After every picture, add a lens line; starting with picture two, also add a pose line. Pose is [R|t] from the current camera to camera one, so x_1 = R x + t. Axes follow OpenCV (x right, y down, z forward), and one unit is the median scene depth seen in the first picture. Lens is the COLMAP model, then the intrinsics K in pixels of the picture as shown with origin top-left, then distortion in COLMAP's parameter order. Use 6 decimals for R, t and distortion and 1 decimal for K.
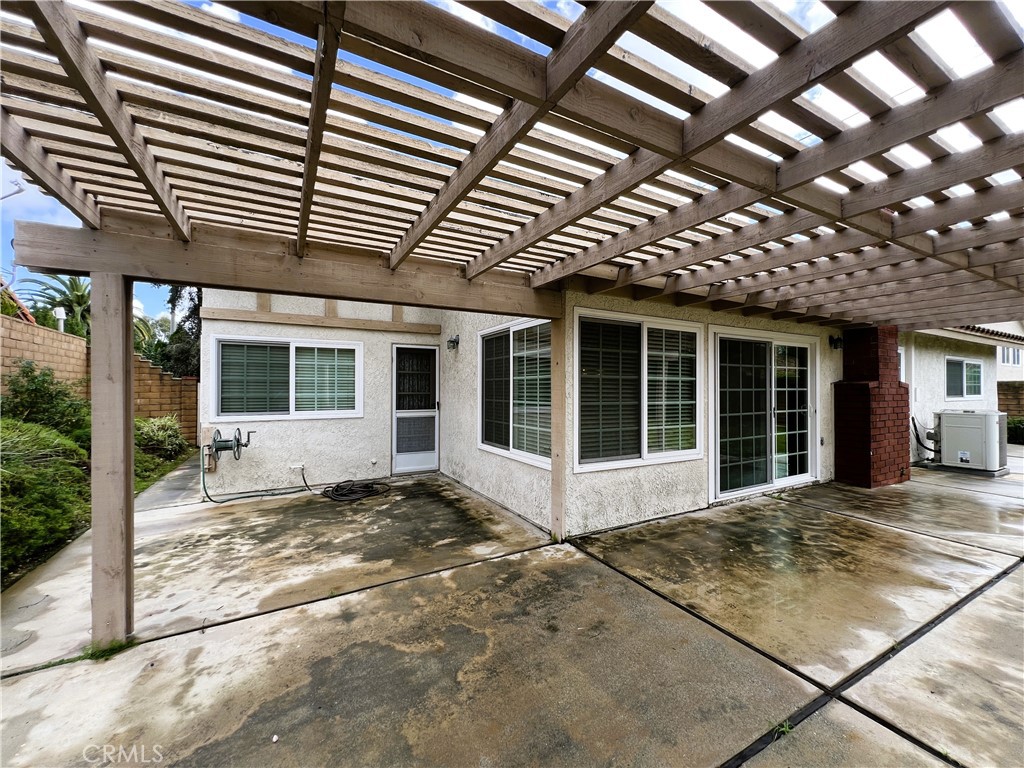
lens RADIAL K [[410.1, 0, 509.9], [0, 410.1, 383.4], [0, 0, 1]] dist [-0.001755, 0.000544]
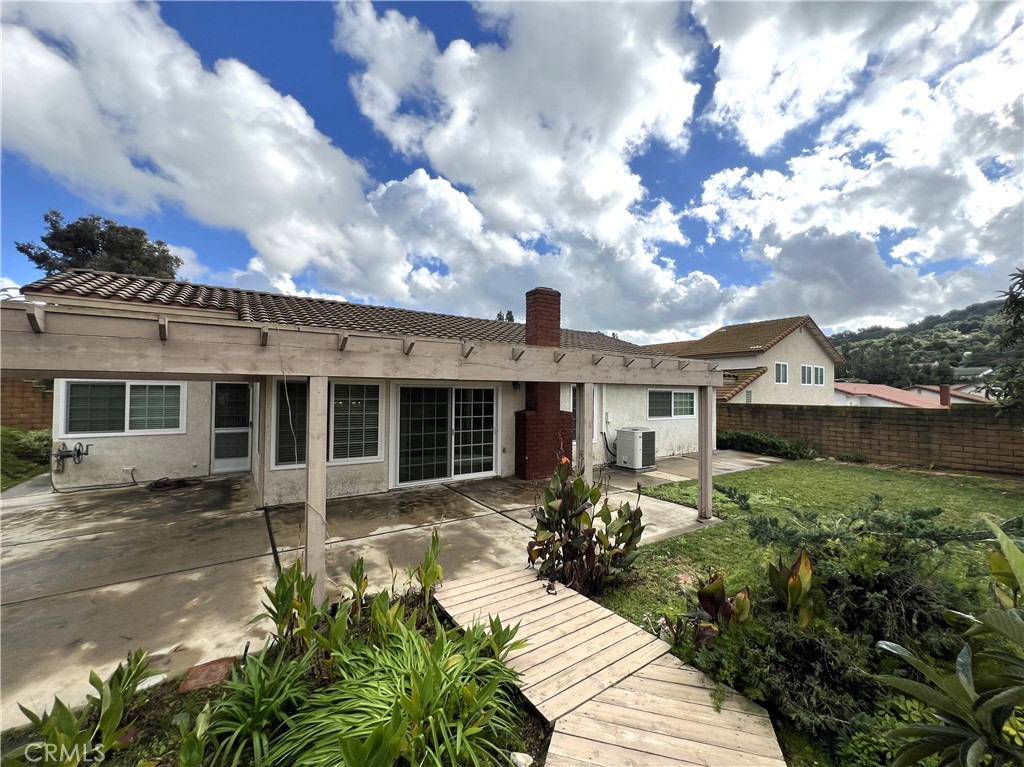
lens RADIAL K [[412.2, 0, 501.5], [0, 412.2, 383.1], [0, 0, 1]] dist [-0.000763, 0.000734]
pose [[0.995518, 0.013281, 0.093634, 0.810246], [-0.012491, 0.999881, -0.009014, -0.126357], [-0.093743, 0.007804, 0.995566, -0.713429]]
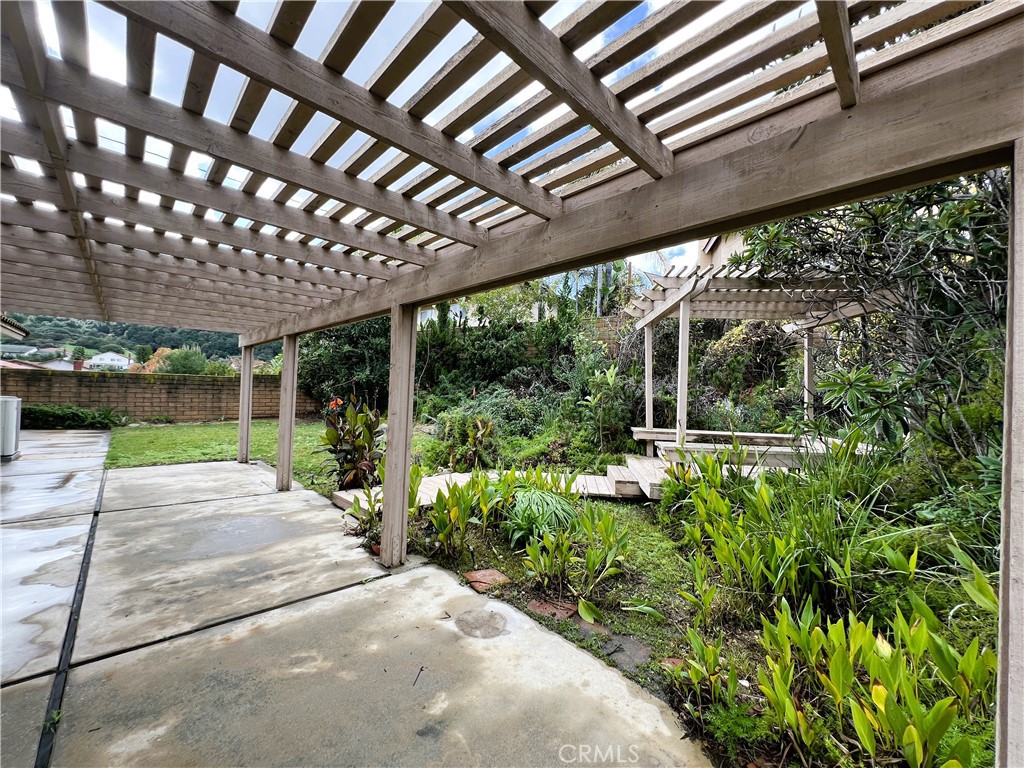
lens RADIAL K [[410.1, 0, 512.3], [0, 410.1, 387.8], [0, 0, 1]] dist [-0.001755, 0.000544]
pose [[-0.260103, 0.002368, 0.965578, -0.212870], [-0.045056, 0.998878, -0.014587, 0.003625], [-0.964529, -0.047299, -0.259704, 0.085289]]
